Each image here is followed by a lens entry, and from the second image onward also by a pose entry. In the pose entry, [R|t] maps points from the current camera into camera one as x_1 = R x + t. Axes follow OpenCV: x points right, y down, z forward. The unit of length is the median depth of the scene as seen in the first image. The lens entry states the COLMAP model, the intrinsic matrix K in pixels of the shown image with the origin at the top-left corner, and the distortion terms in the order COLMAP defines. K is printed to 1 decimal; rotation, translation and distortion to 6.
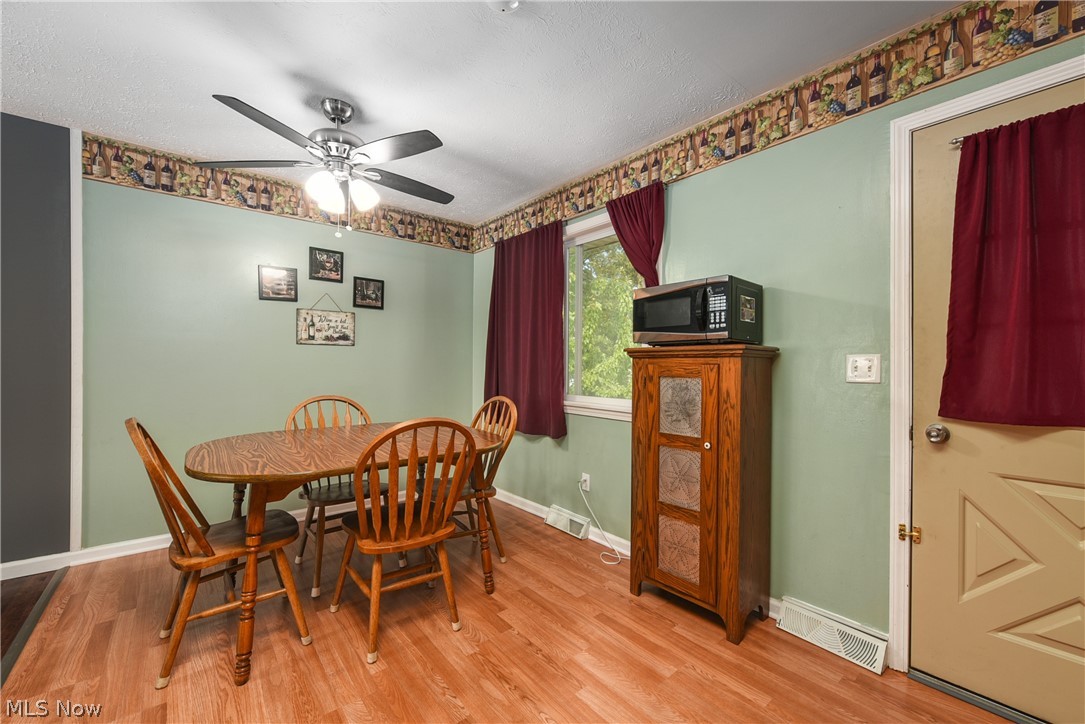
lens RADIAL K [[427.5, 0, 541.3], [0, 427.5, 362.9], [0, 0, 1]] dist [-0.010117, 0.000208]
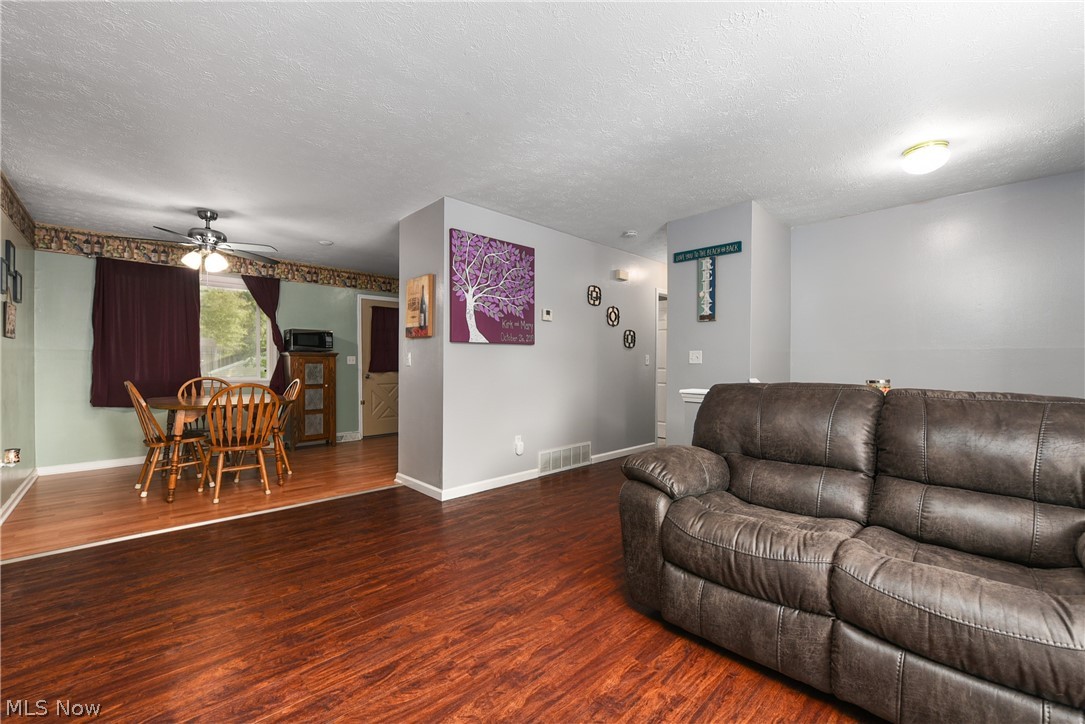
lens RADIAL K [[427.5, 0, 539.3], [0, 427.5, 363.6], [0, 0, 1]] dist [-0.010117, 0.000208]
pose [[-0.075997, -0.009550, 0.997062, -2.649643], [-0.003246, 0.999951, 0.009331, 0.002966], [-0.997103, -0.002527, -0.076025, -0.272649]]
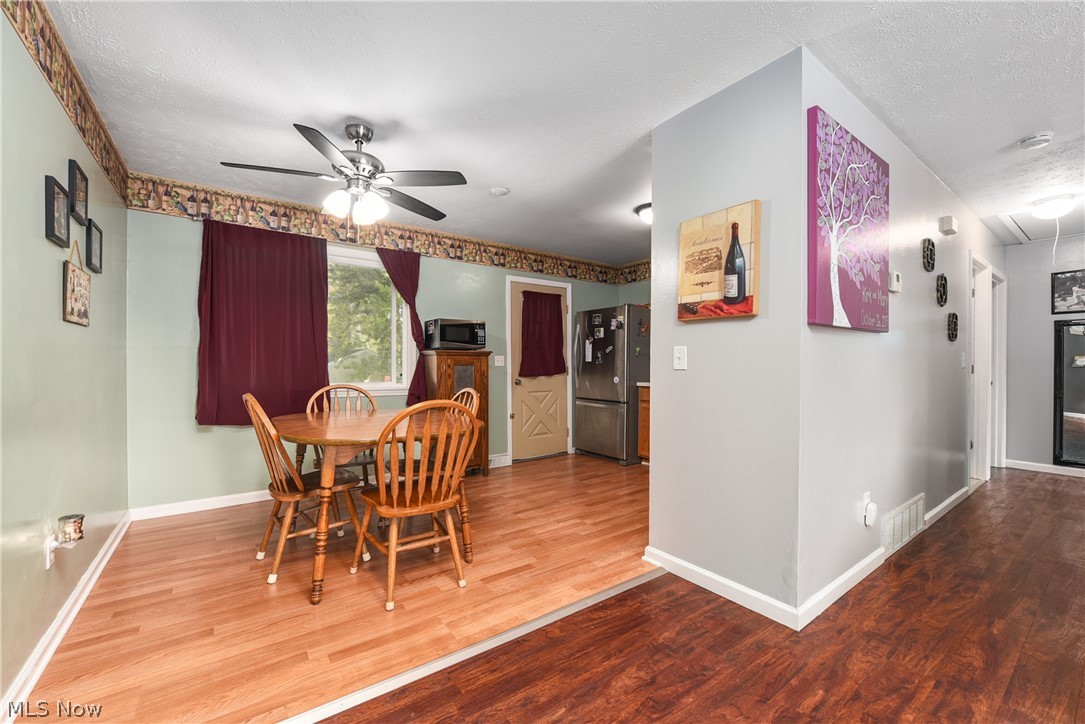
lens RADIAL K [[427.5, 0, 543.6], [0, 427.5, 364.8], [0, 0, 1]] dist [-0.010117, 0.000208]
pose [[0.058442, -0.009228, 0.998248, -1.787246], [-0.001852, 0.999955, 0.009352, 0.010696], [-0.998289, -0.002396, 0.058422, 0.499746]]
